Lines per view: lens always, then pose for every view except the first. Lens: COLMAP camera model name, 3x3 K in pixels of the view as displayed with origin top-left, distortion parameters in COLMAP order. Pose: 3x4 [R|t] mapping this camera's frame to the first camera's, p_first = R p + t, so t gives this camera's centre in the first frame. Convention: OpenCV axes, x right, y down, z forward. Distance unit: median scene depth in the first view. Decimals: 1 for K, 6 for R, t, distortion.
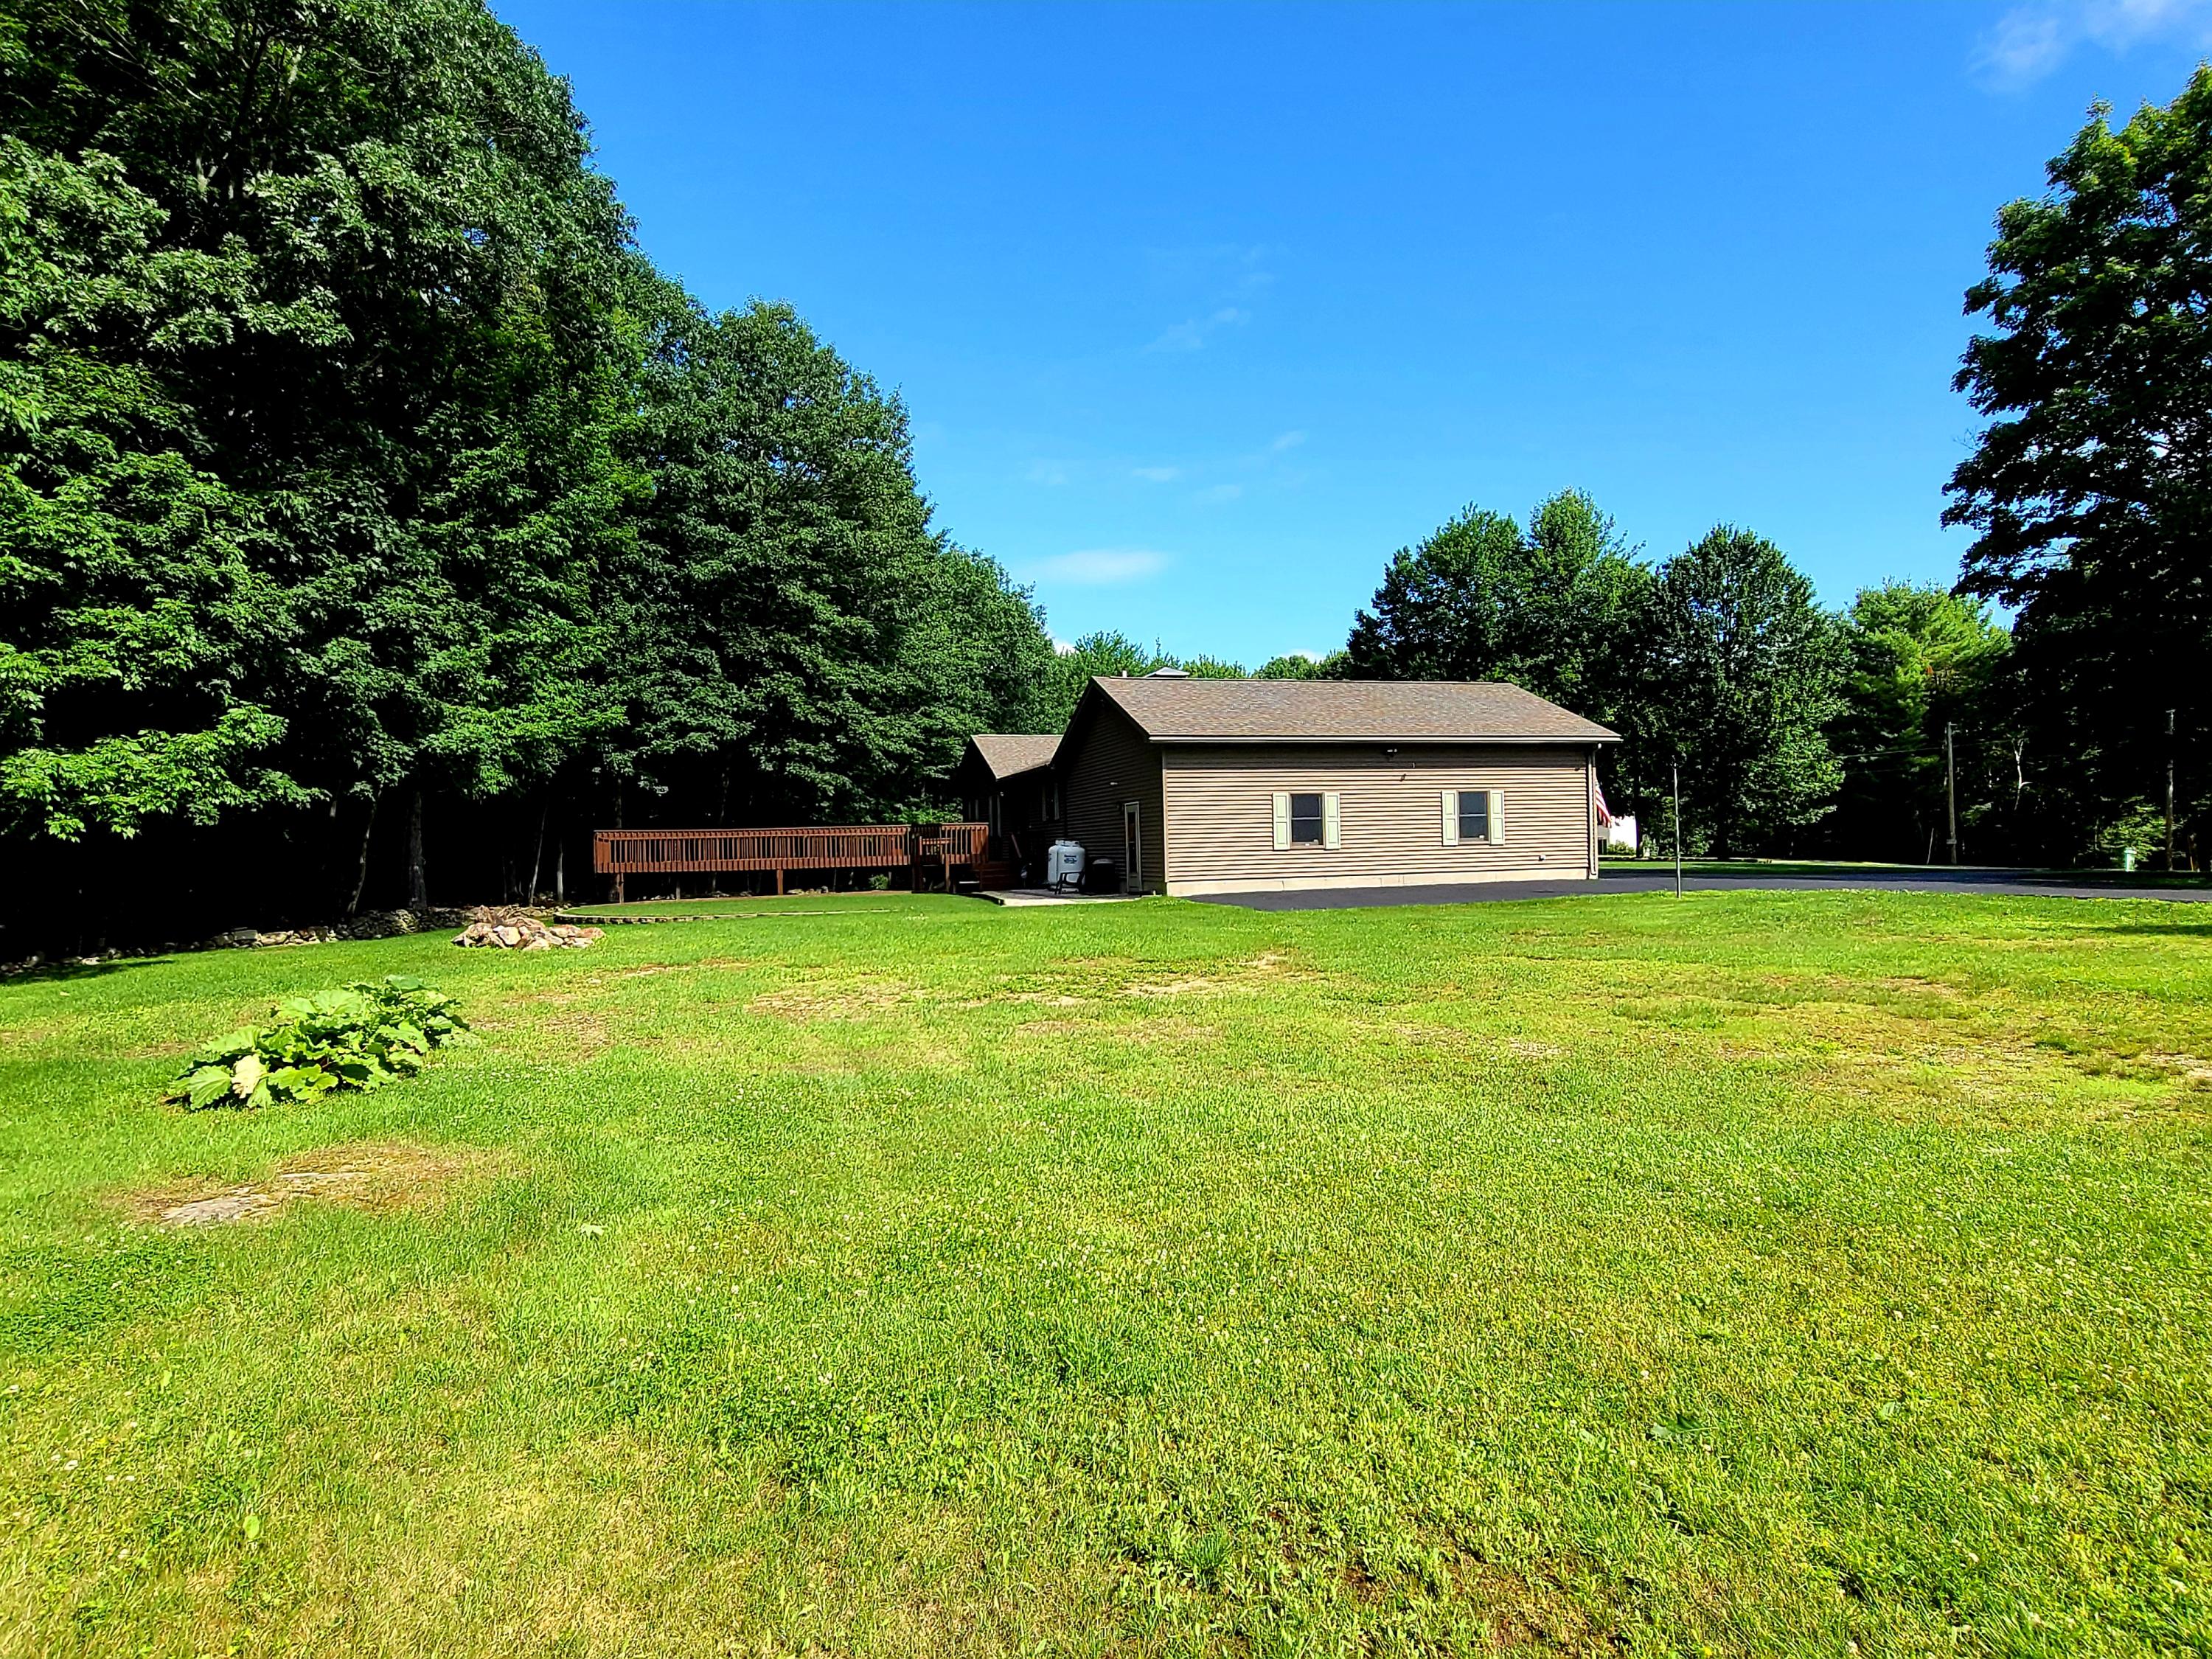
lens RADIAL K [[904.9, 0, 1111.3], [0, 904.9, 834.1], [0, 0, 1]] dist [-0.005463, 0.002447]
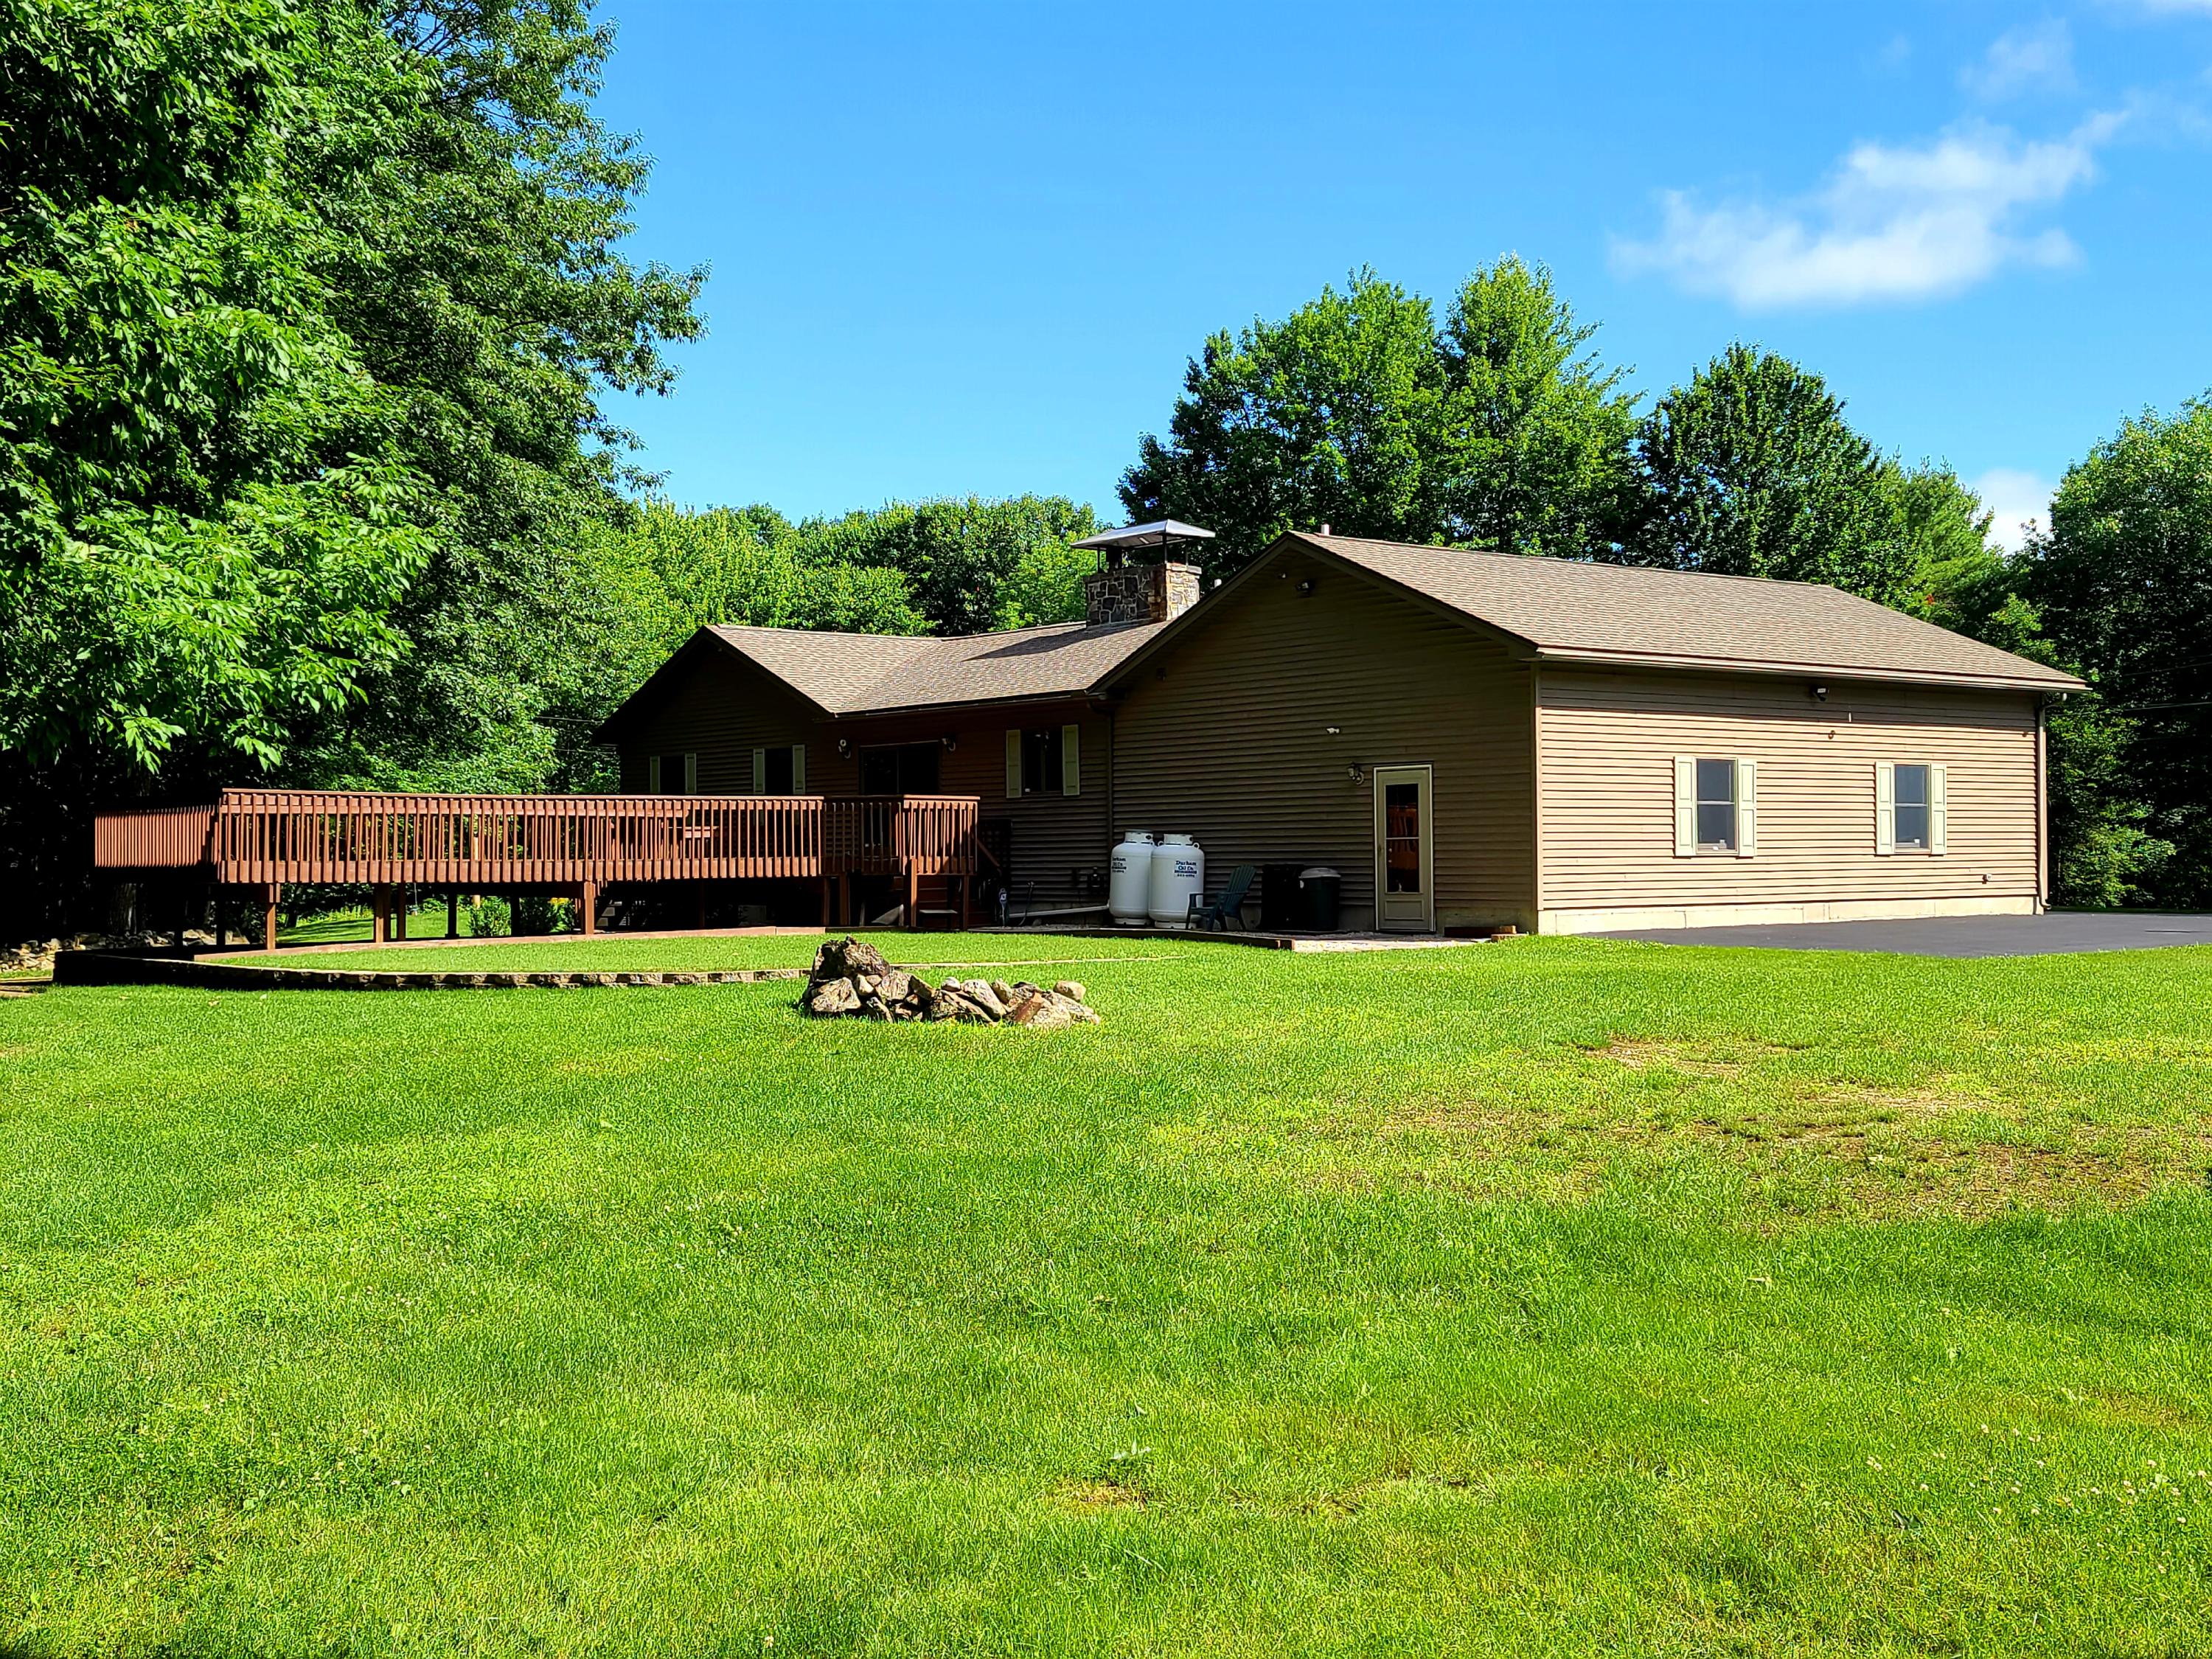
lens RADIAL K [[1682.9, 0, 1105.1], [0, 1682.9, 832.6], [0, 0, 1]] dist [-0.005097, -0.000228]
pose [[0.967557, 0.020508, 0.251819, -0.315870], [-0.020393, 0.999787, -0.003068, 0.009396], [-0.251829, -0.002167, 0.967769, 0.058271]]
